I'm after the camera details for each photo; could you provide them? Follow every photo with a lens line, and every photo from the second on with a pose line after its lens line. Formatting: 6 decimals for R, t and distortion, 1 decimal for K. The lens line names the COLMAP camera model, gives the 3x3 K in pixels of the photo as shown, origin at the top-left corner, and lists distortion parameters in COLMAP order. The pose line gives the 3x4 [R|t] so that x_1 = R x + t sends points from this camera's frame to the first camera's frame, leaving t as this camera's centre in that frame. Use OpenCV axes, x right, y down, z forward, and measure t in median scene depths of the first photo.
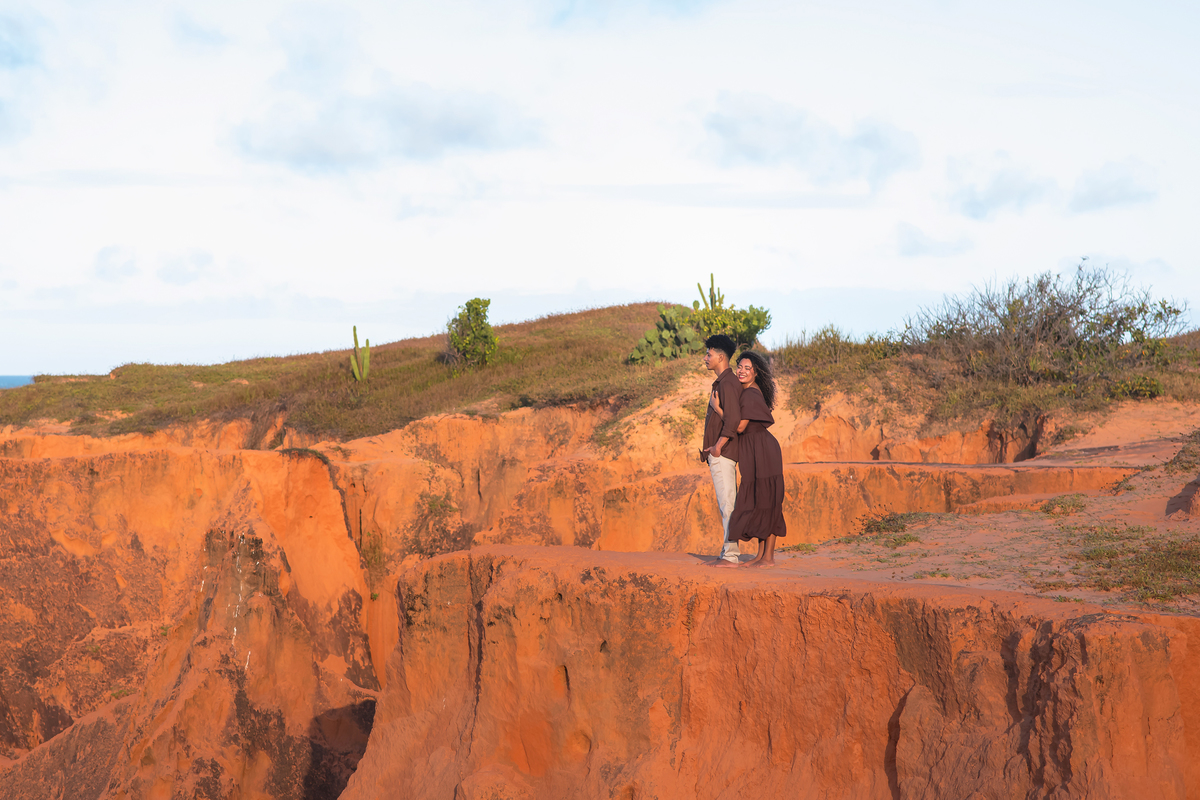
lens RADIAL K [[4167.9, 0, 553.0], [0, 4167.9, 393.7], [0, 0, 1]] dist [0.043534, 0.000000]
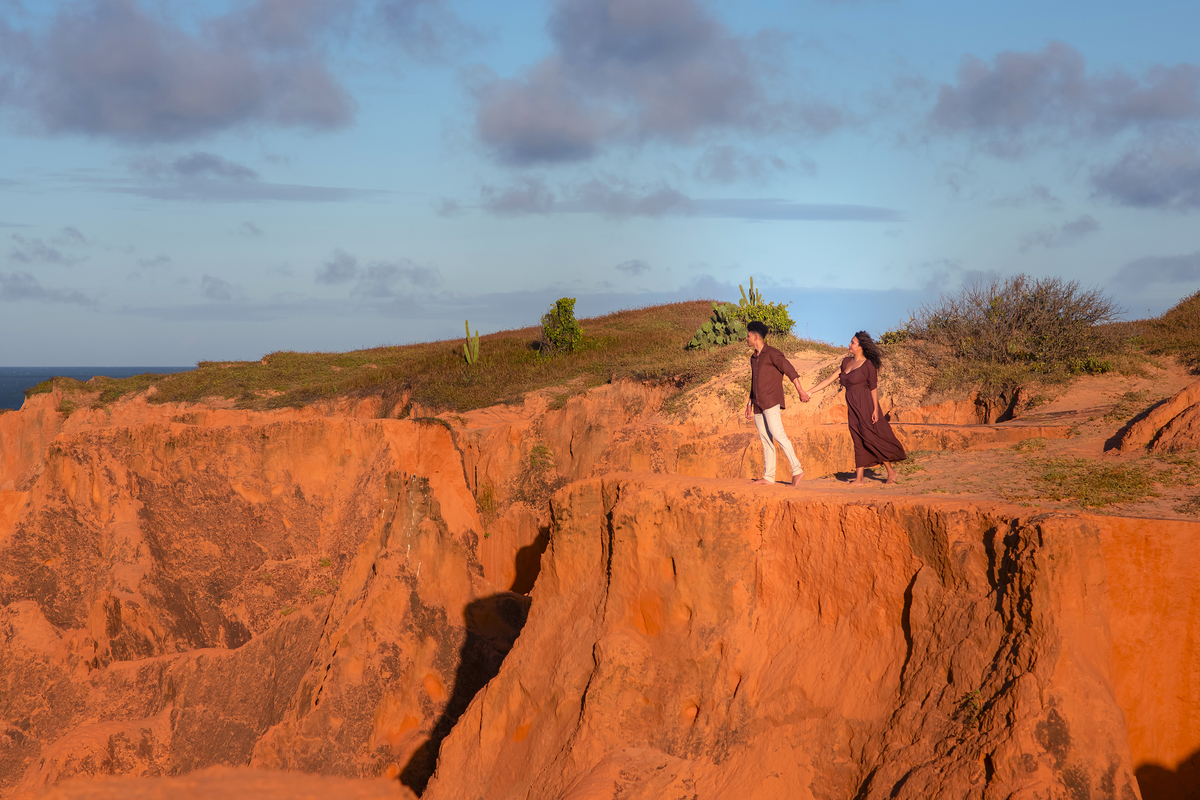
lens RADIAL K [[3896.8, 0, 622.1], [0, 3896.8, 398.8], [0, 0, 1]] dist [0.071046, 0.000000]
pose [[0.999912, -0.003241, 0.012864, -0.024115], [0.003214, 0.999993, 0.002102, 0.007243], [-0.012871, -0.002060, 0.999915, -0.241722]]
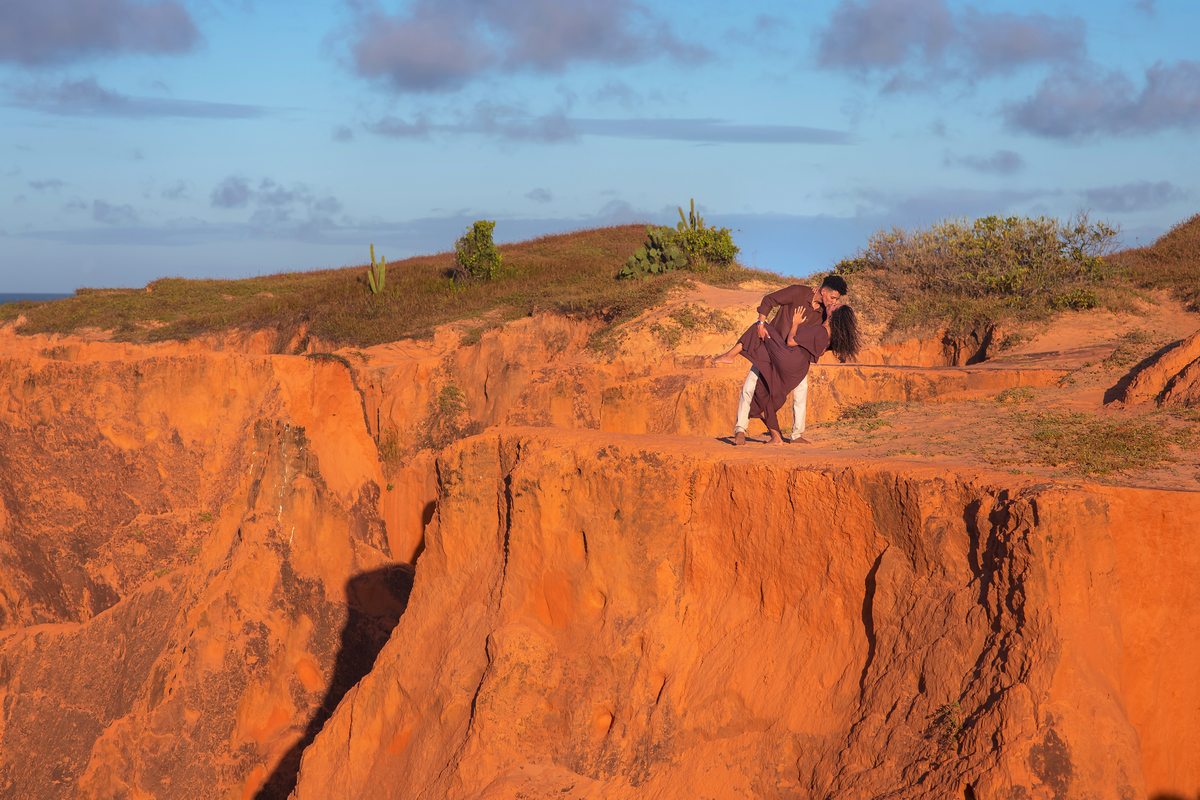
lens RADIAL K [[3896.8, 0, 638.5], [0, 3896.8, 329.8], [0, 0, 1]] dist [0.071046, 0.000000]
pose [[0.999547, 0.003618, 0.029892, -0.011166], [-0.003693, 0.999990, 0.002439, 0.005527], [-0.029883, -0.002549, 0.999550, -0.057613]]
